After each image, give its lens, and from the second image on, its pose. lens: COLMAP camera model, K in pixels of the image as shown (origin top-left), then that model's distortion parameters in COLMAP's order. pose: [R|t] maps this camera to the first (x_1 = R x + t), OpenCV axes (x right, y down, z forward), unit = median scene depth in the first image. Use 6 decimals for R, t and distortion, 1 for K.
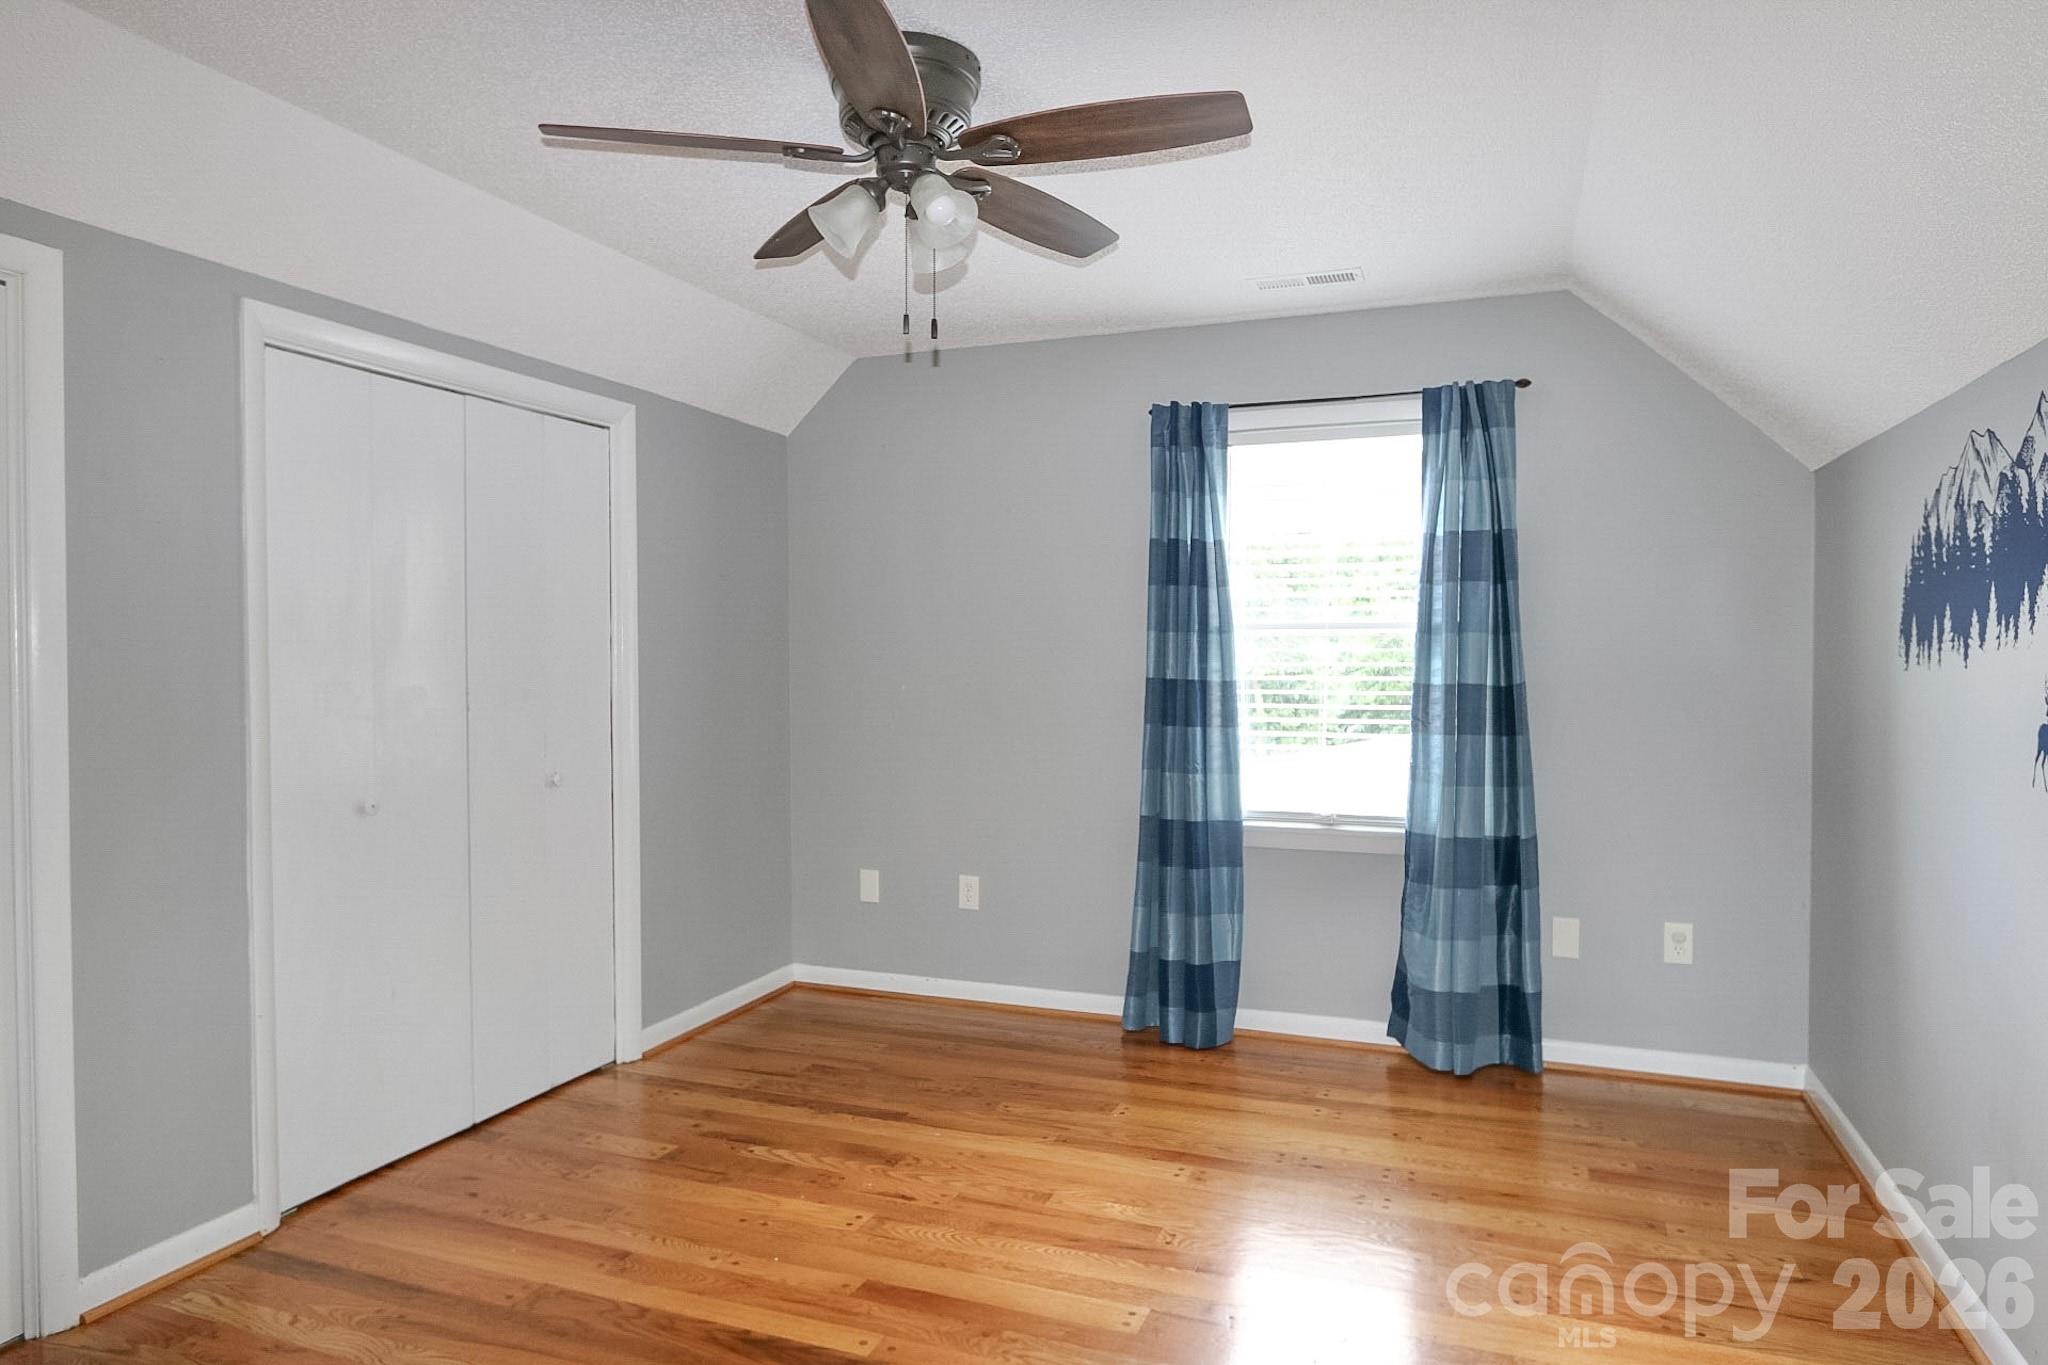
lens RADIAL K [[1256.3, 0, 1015.2], [0, 1256.3, 681.9], [0, 0, 1]] dist [-0.009977, -0.000316]
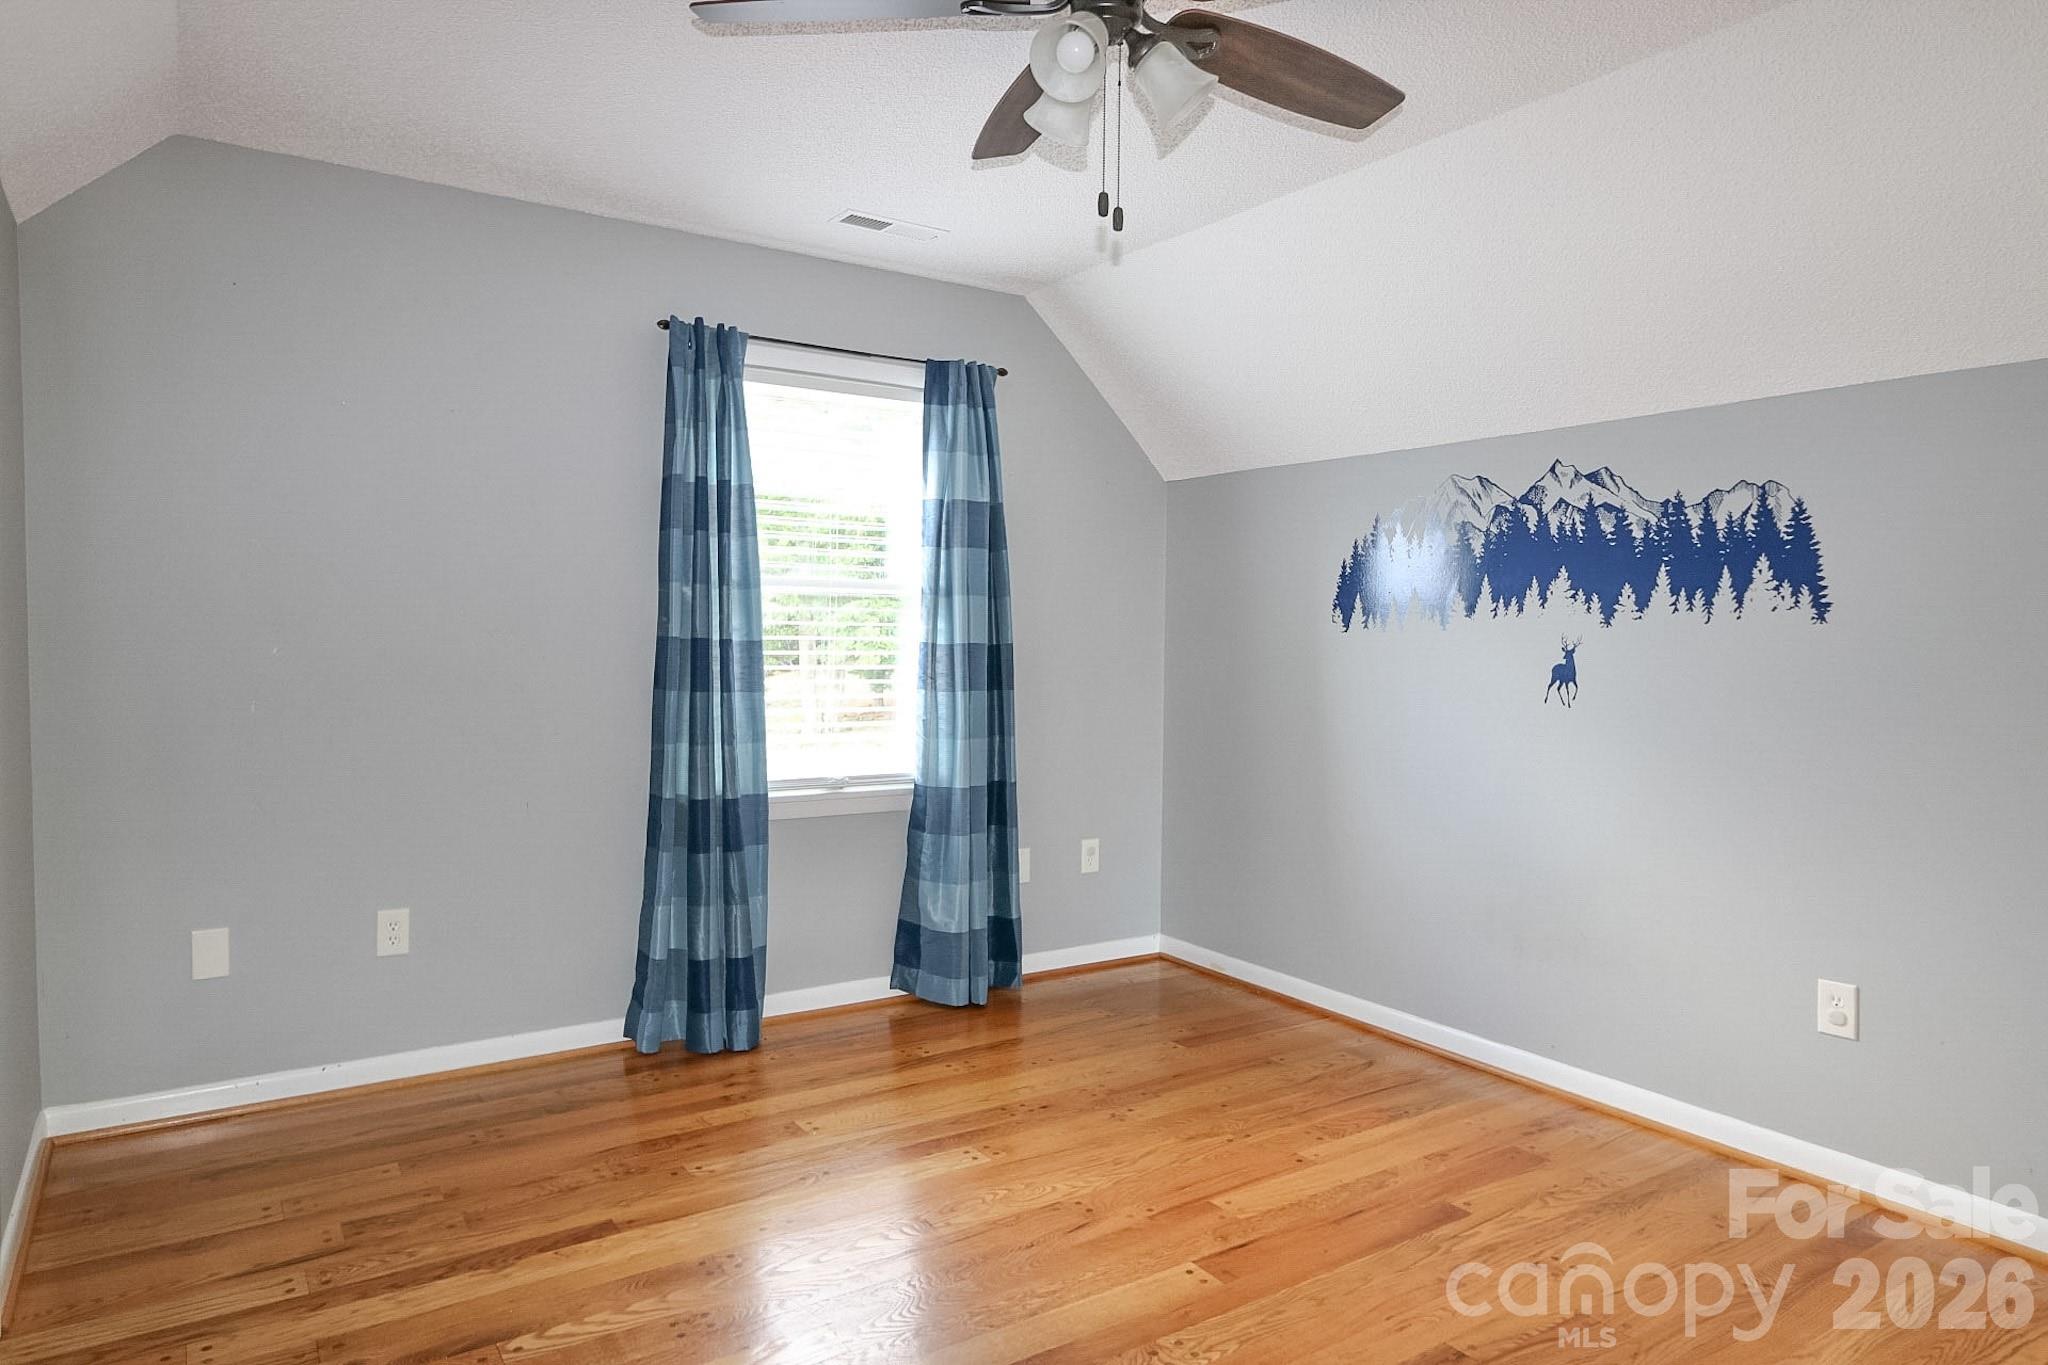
lens RADIAL K [[1256.3, 0, 1015.2], [0, 1256.3, 681.9], [0, 0, 1]] dist [-0.009977, -0.000316]
pose [[0.570273, -0.023369, 0.821123, -0.495322], [0.003038, 0.999648, 0.026340, 0.006145], [-0.821450, -0.012526, 0.570143, 0.346876]]
